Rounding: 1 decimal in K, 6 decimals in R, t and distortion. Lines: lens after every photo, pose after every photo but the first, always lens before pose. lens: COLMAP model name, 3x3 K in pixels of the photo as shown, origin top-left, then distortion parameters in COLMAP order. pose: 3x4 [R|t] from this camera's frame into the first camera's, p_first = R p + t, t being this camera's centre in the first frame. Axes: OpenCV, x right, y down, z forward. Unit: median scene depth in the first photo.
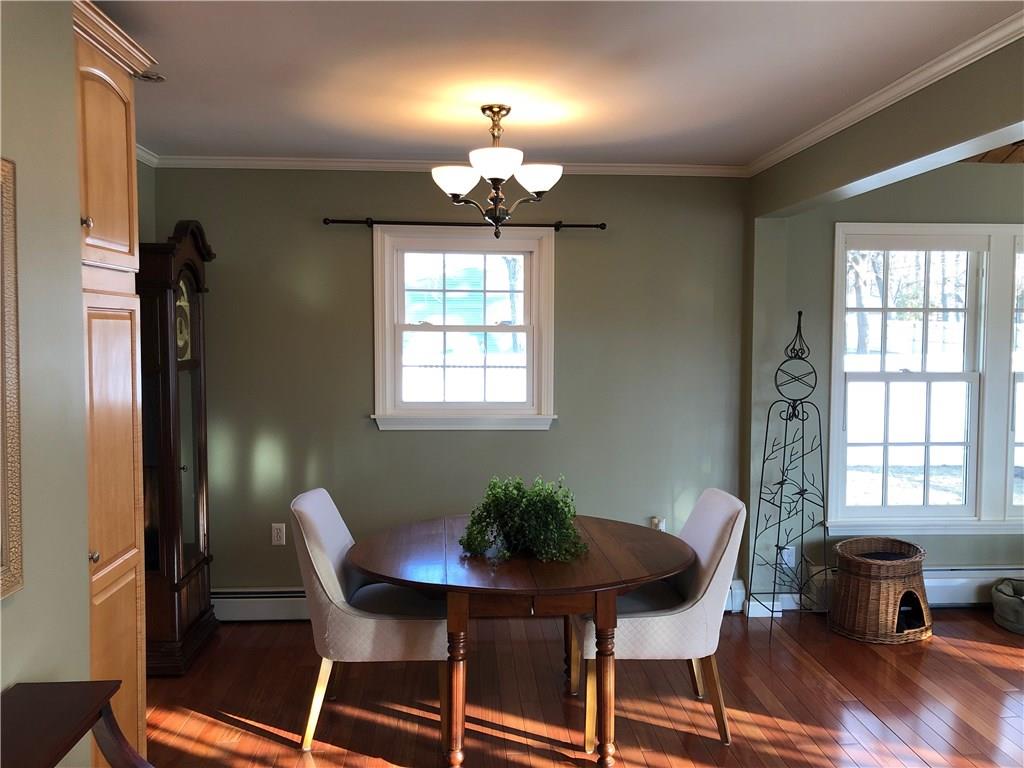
lens RADIAL K [[841.0, 0, 507.8], [0, 841.0, 382.2], [0, 0, 1]] dist [0.028831, -0.019148]
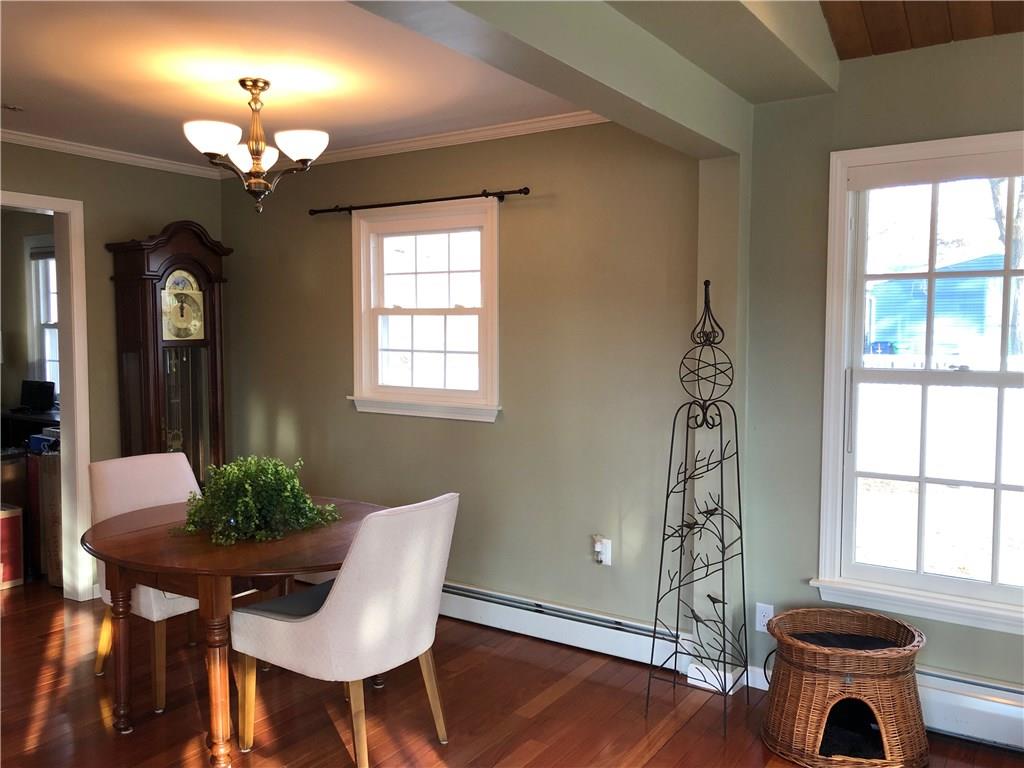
lens RADIAL K [[841.0, 0, 507.8], [0, 841.0, 382.2], [0, 0, 1]] dist [0.028831, -0.019148]
pose [[0.795804, 0.037290, -0.604405, 0.610202], [-0.038867, 0.999190, 0.010472, 0.003524], [0.604306, 0.015158, 0.796608, 0.289154]]
